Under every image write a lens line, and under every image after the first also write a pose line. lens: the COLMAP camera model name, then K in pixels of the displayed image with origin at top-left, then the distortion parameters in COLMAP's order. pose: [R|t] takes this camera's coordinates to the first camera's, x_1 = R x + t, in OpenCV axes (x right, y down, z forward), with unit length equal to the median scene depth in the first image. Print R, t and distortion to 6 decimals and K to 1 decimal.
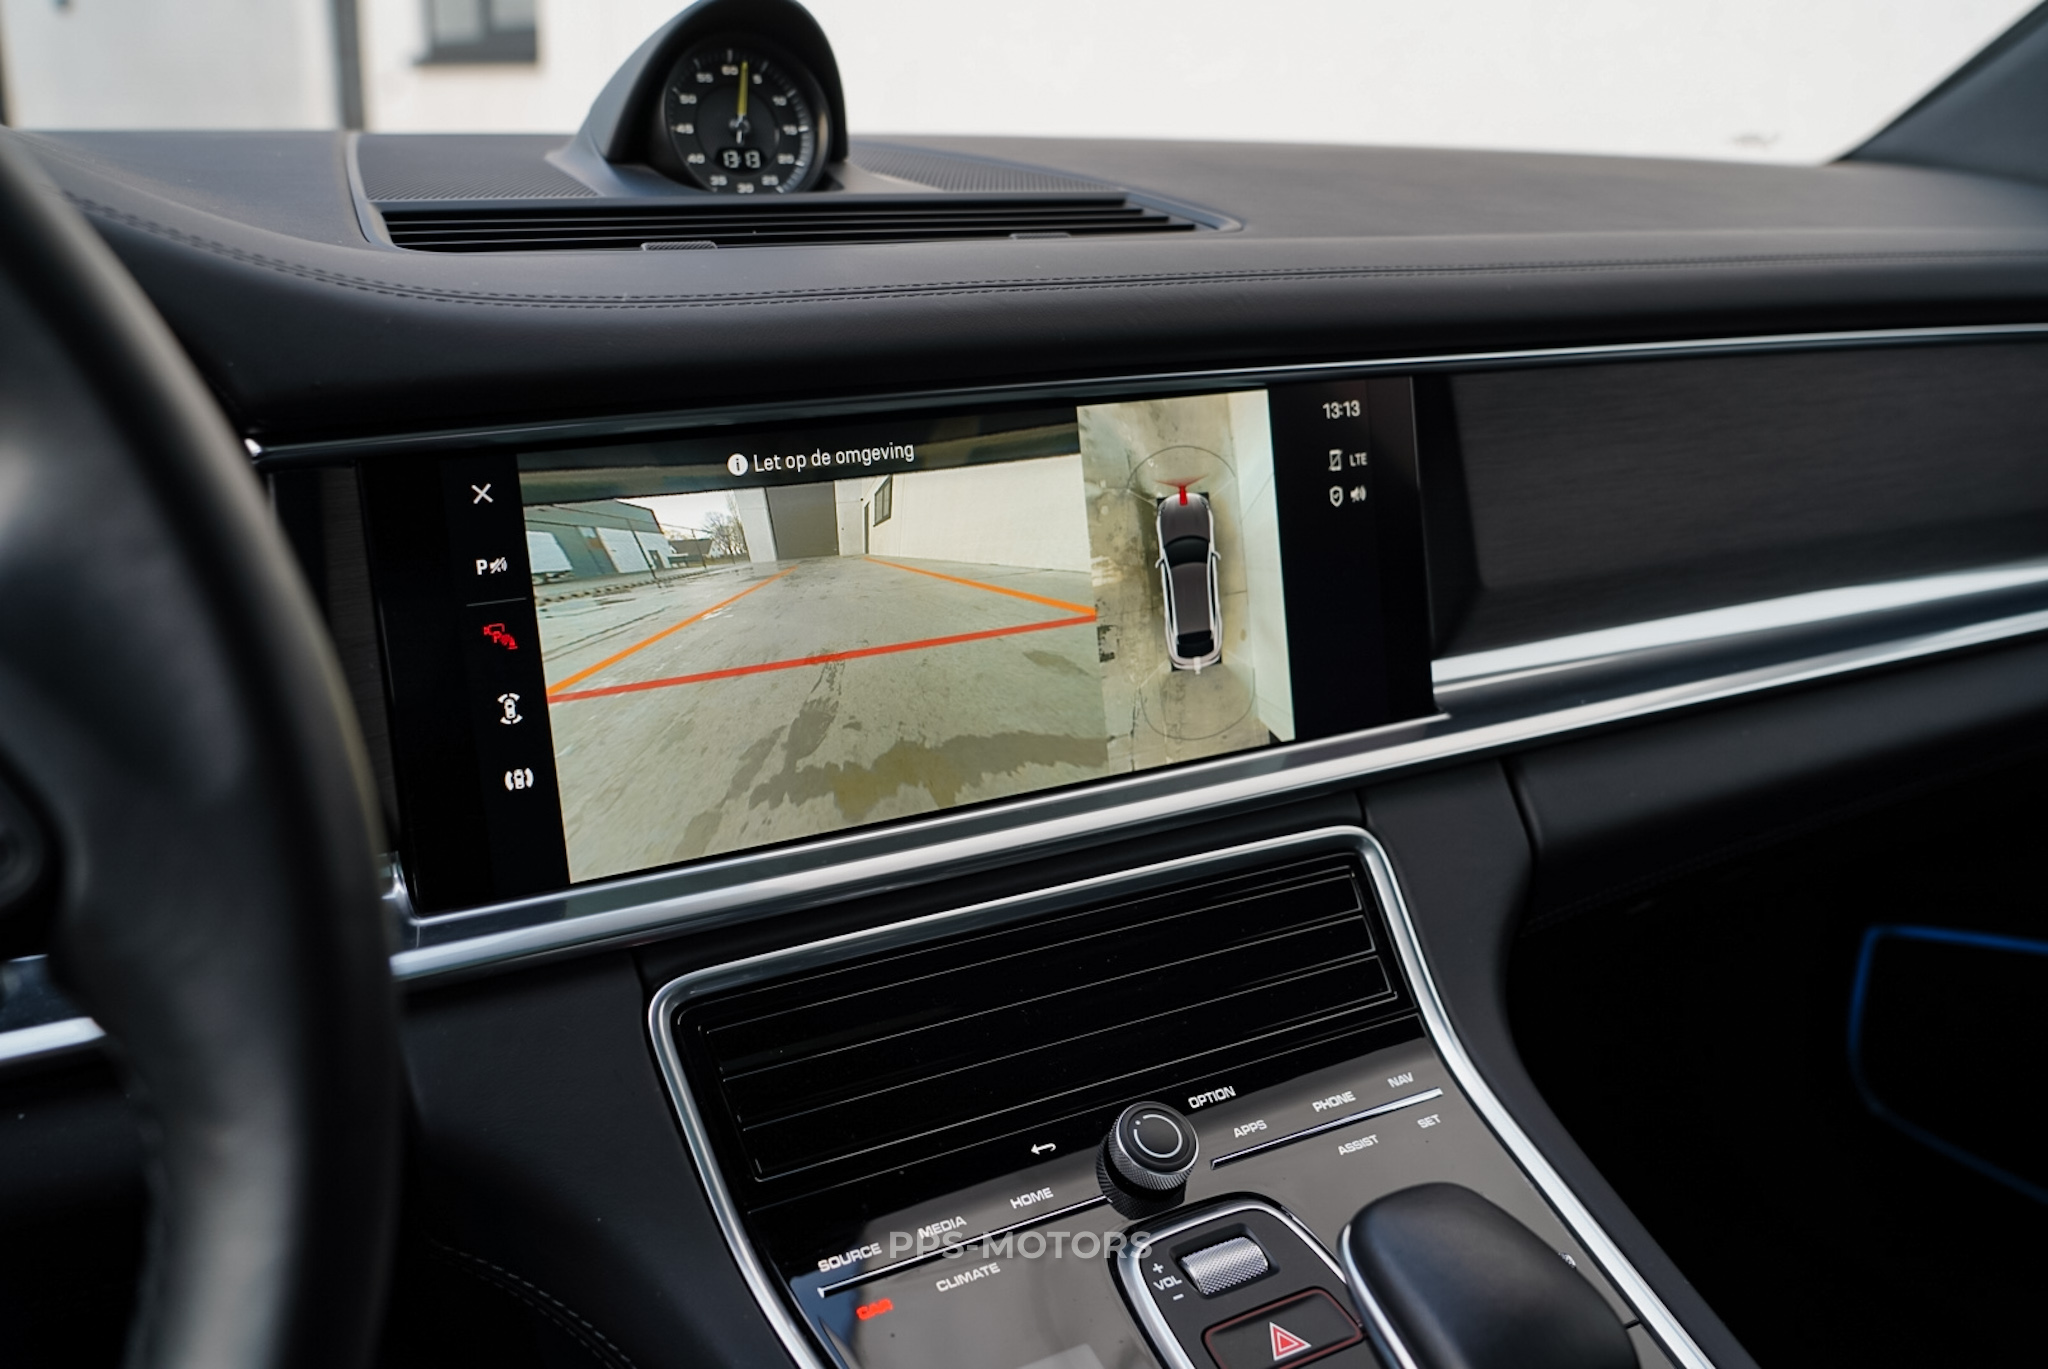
lens RADIAL K [[1832.6, 0, 1023.9], [0, 1832.6, 686.6], [0, 0, 1]] dist [-0.007800, -0.009208]
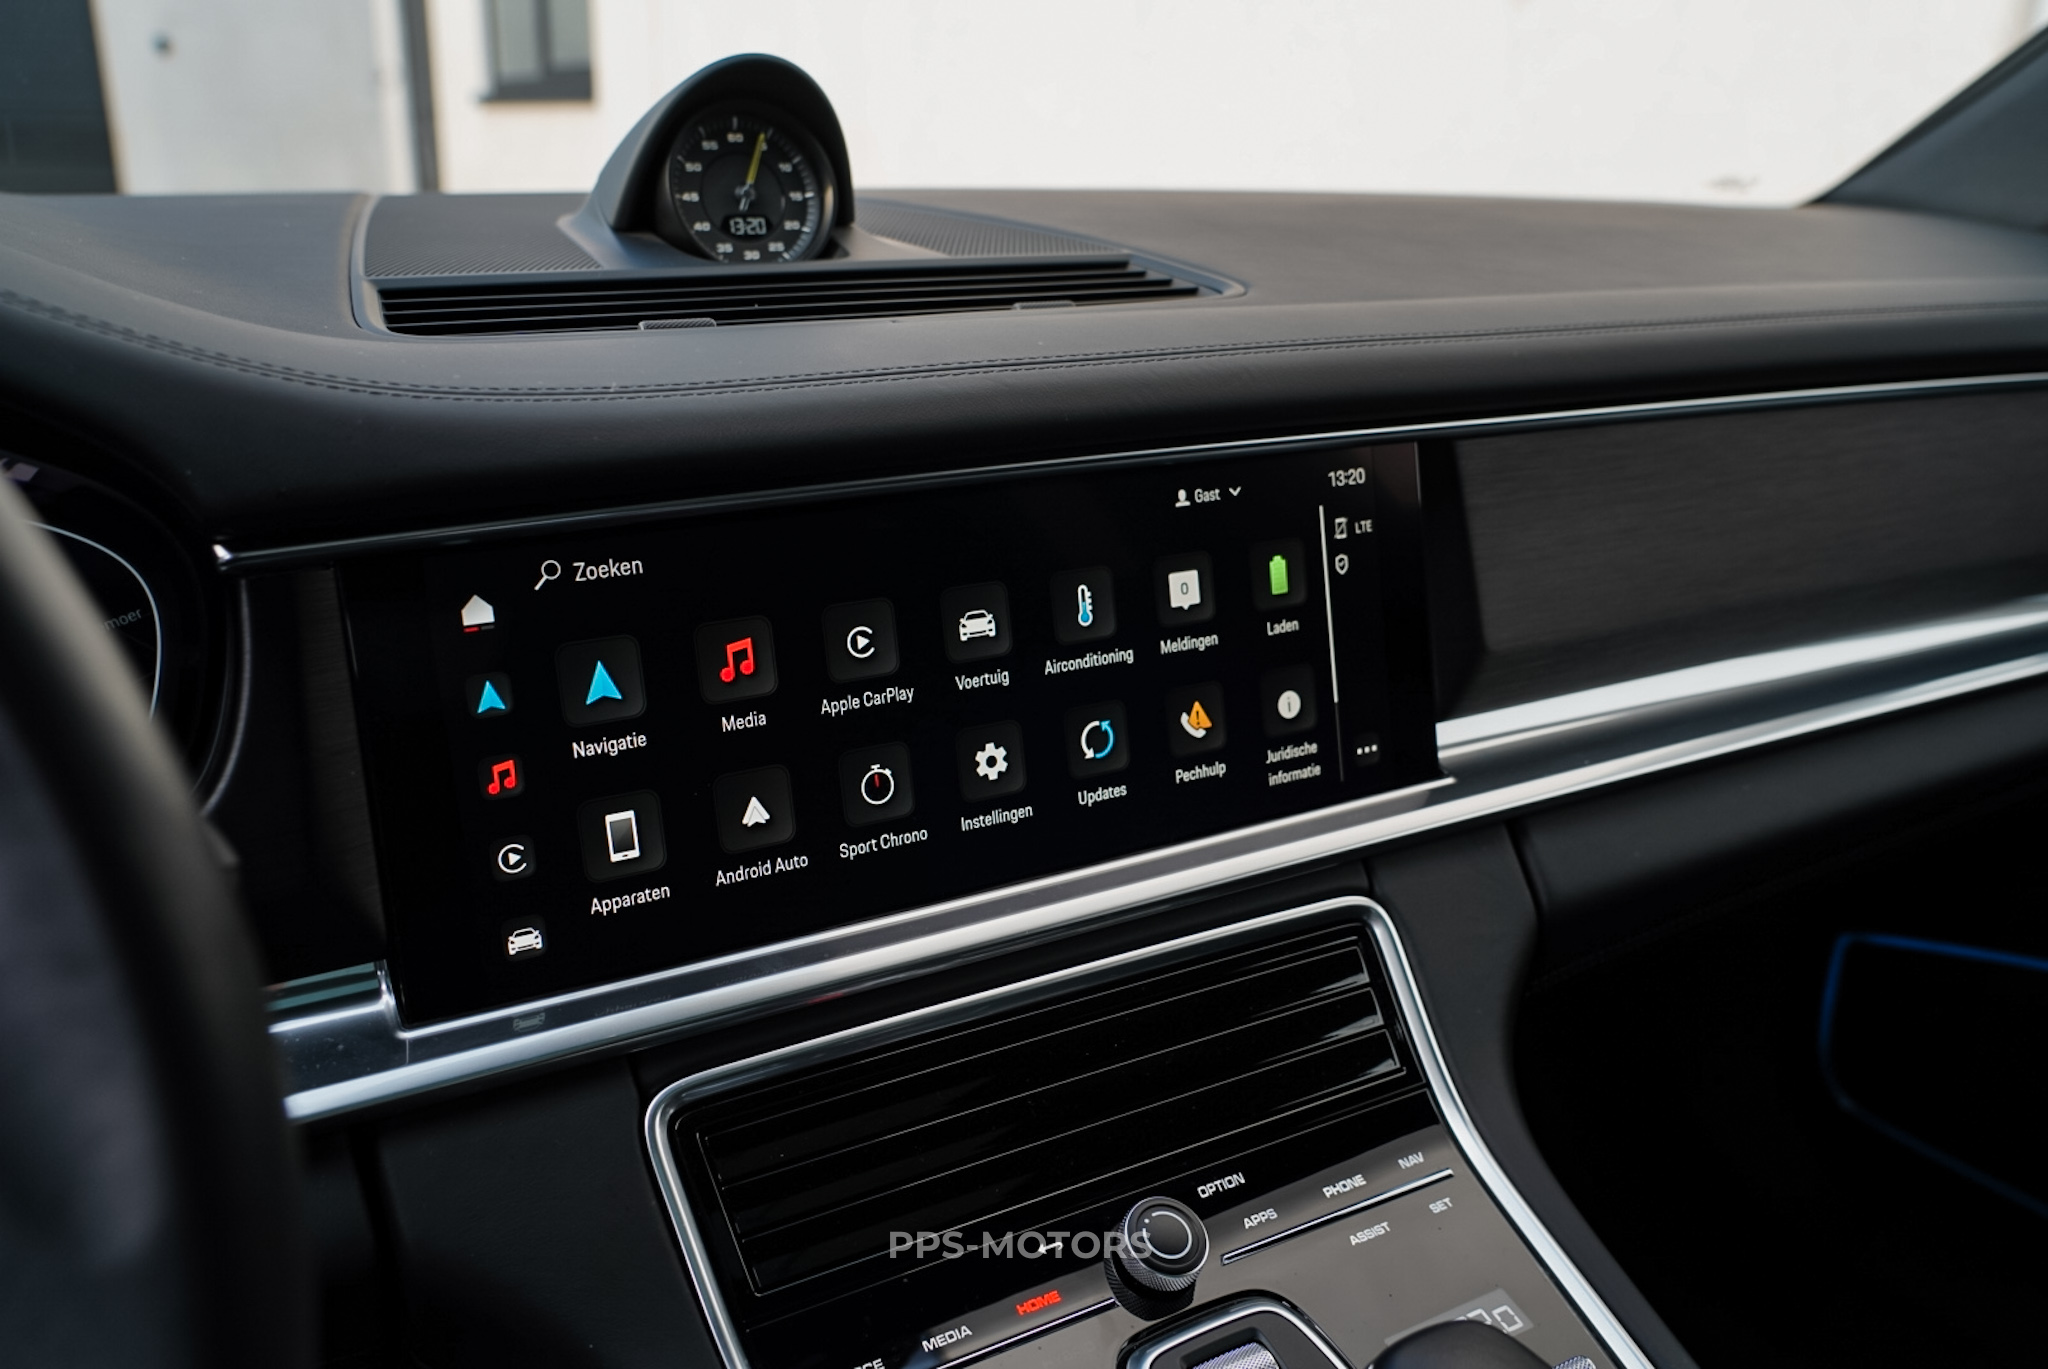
lens RADIAL K [[1645.4, 0, 1026.1], [0, 1645.4, 682.2], [0, 0, 1]] dist [-0.000149, 0.003007]
pose [[0.999957, -0.005627, -0.007395, 0.004676], [0.005720, 0.999905, 0.012546, -0.052300], [0.007324, -0.012588, 0.999894, 0.101547]]
